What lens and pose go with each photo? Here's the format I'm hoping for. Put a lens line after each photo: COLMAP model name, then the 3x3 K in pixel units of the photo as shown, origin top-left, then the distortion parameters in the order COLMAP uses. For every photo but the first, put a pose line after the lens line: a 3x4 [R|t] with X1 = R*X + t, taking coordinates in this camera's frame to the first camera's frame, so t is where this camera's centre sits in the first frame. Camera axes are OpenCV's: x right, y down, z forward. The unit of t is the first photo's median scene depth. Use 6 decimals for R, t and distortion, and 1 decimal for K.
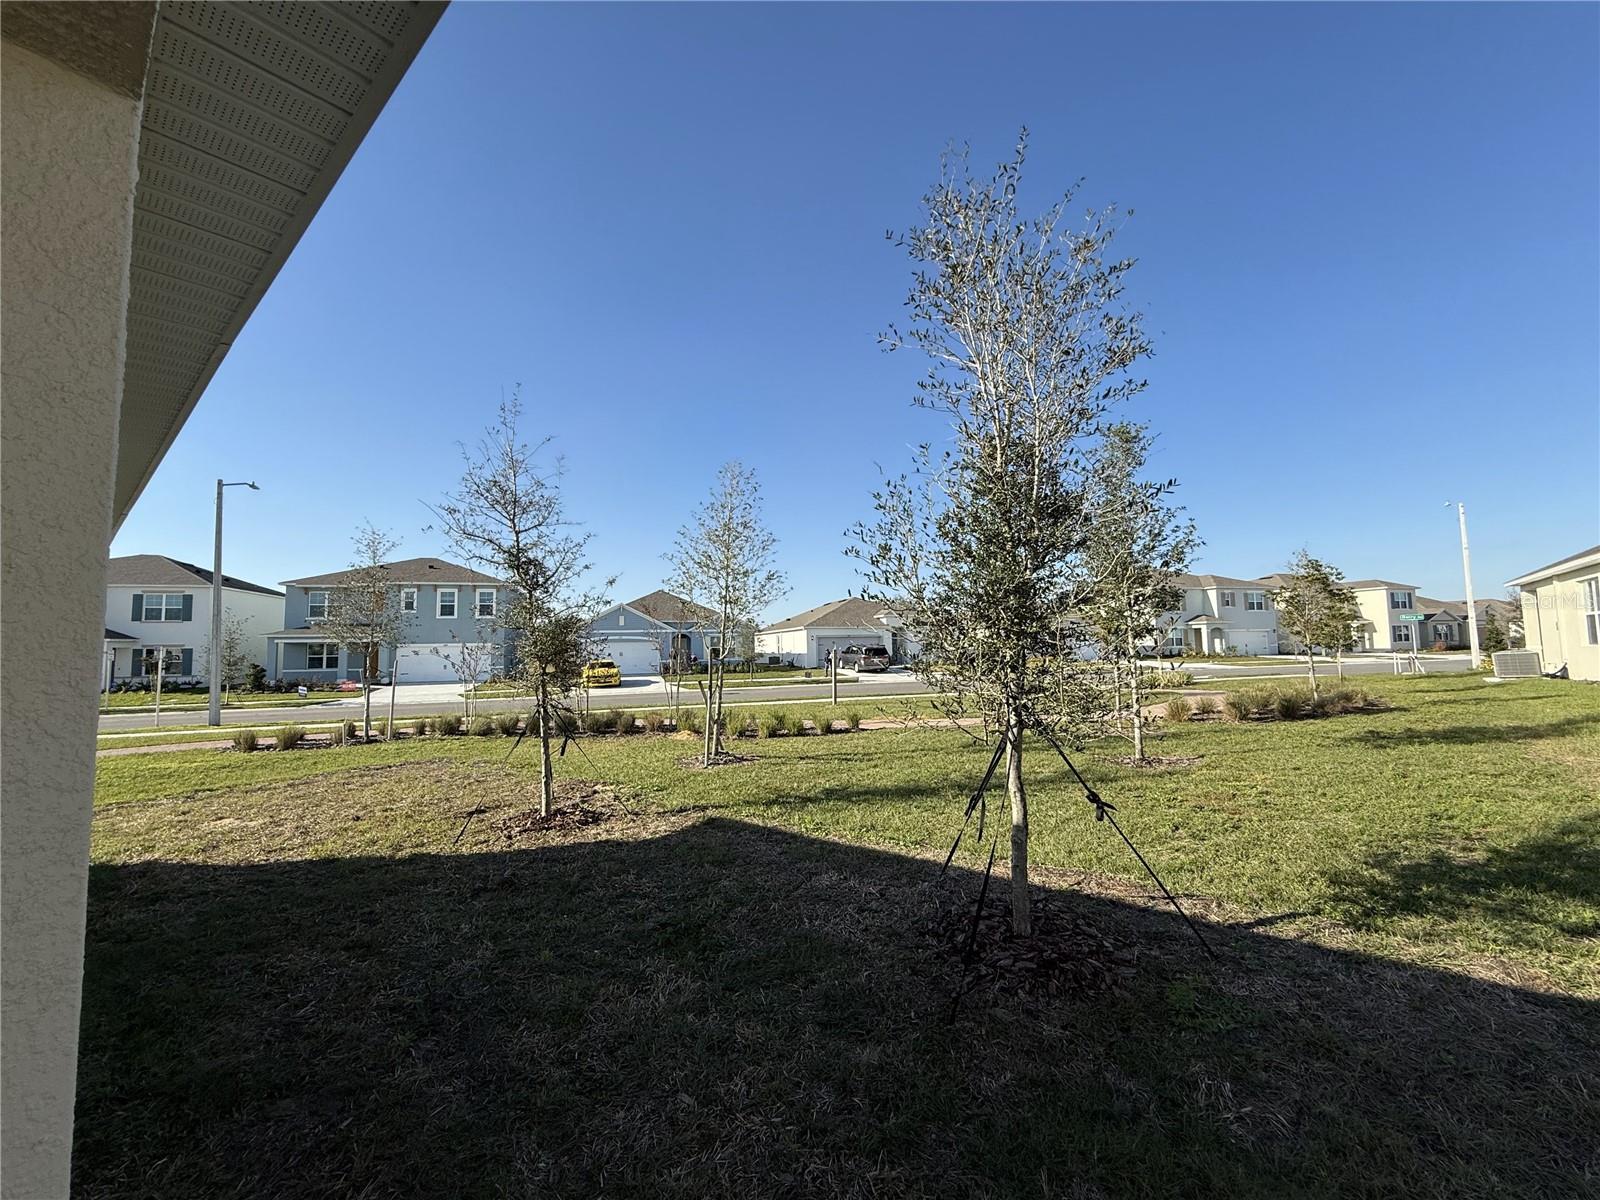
lens RADIAL K [[638.4, 0, 794.8], [0, 638.4, 598.7], [0, 0, 1]] dist [-0.000983, 0.000614]
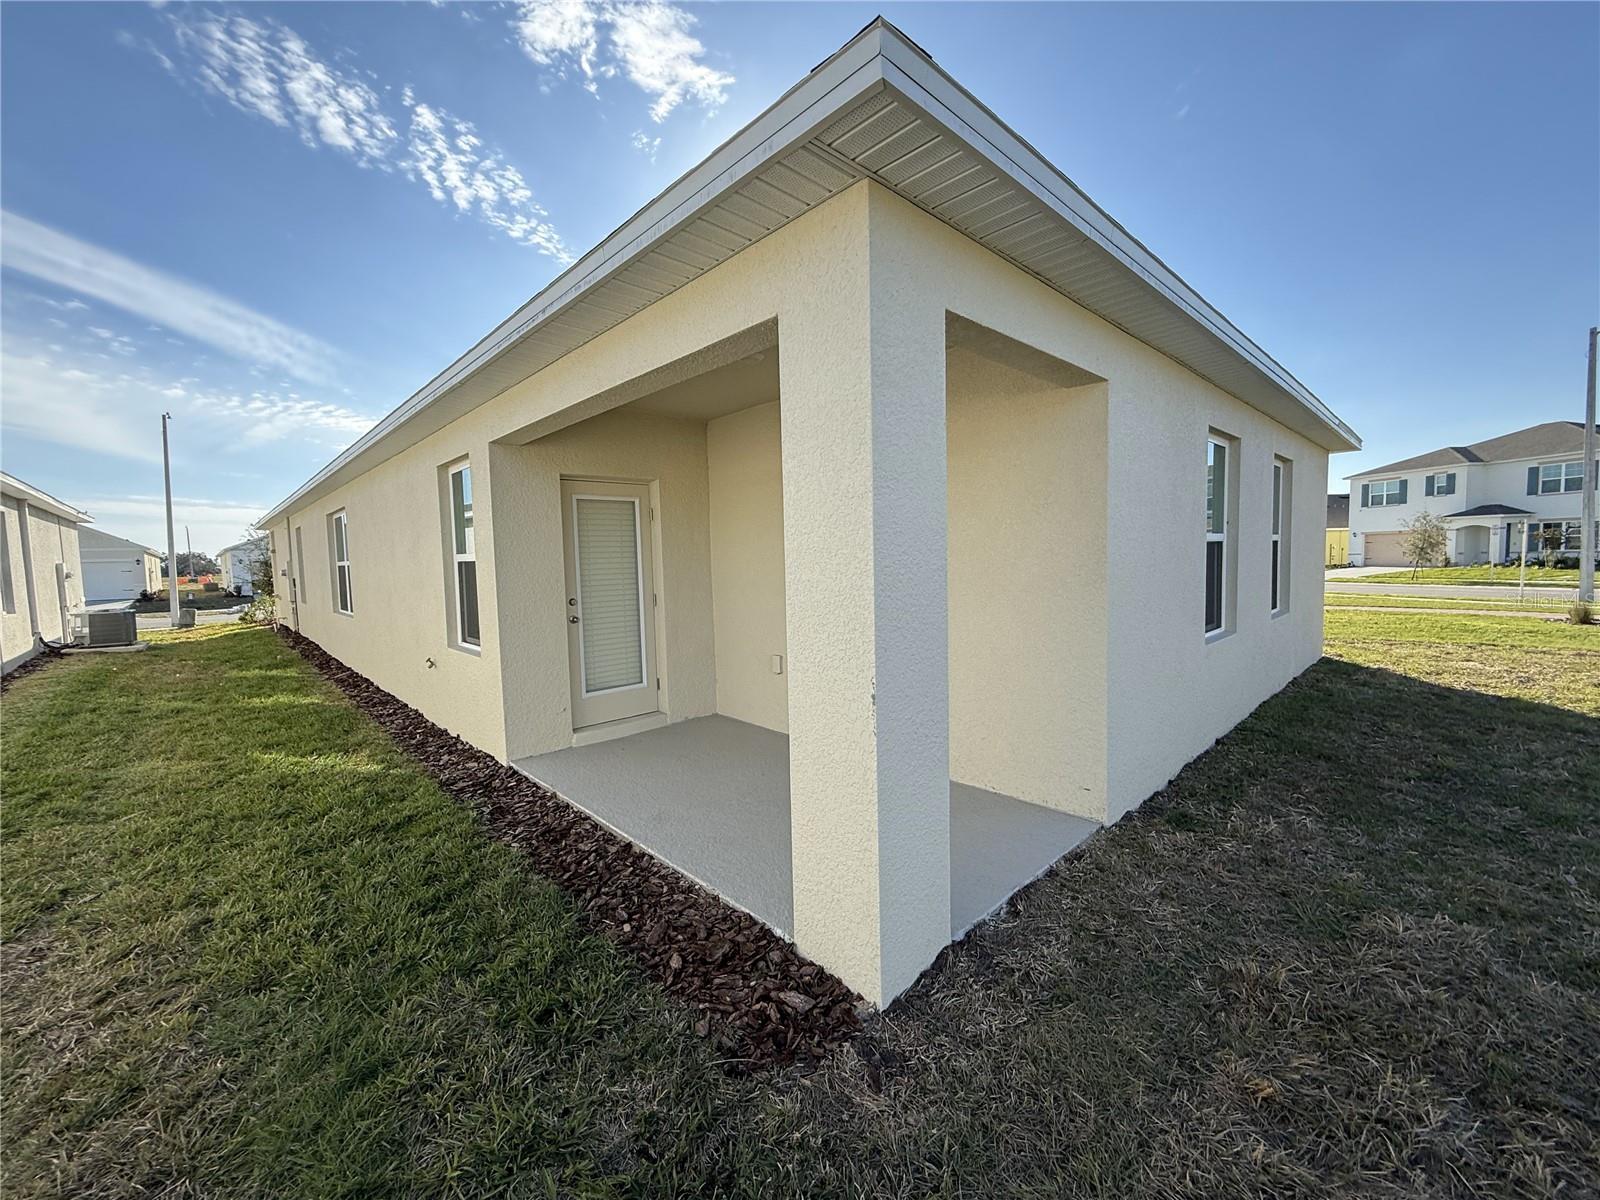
lens RADIAL K [[638.4, 0, 794.8], [0, 638.4, 598.7], [0, 0, 1]] dist [-0.000983, 0.000614]
pose [[-0.098828, 0.081441, -0.991766, 0.115017], [0.109607, 0.991472, 0.070494, -0.000007], [0.989050, -0.101737, -0.106912, -0.029078]]
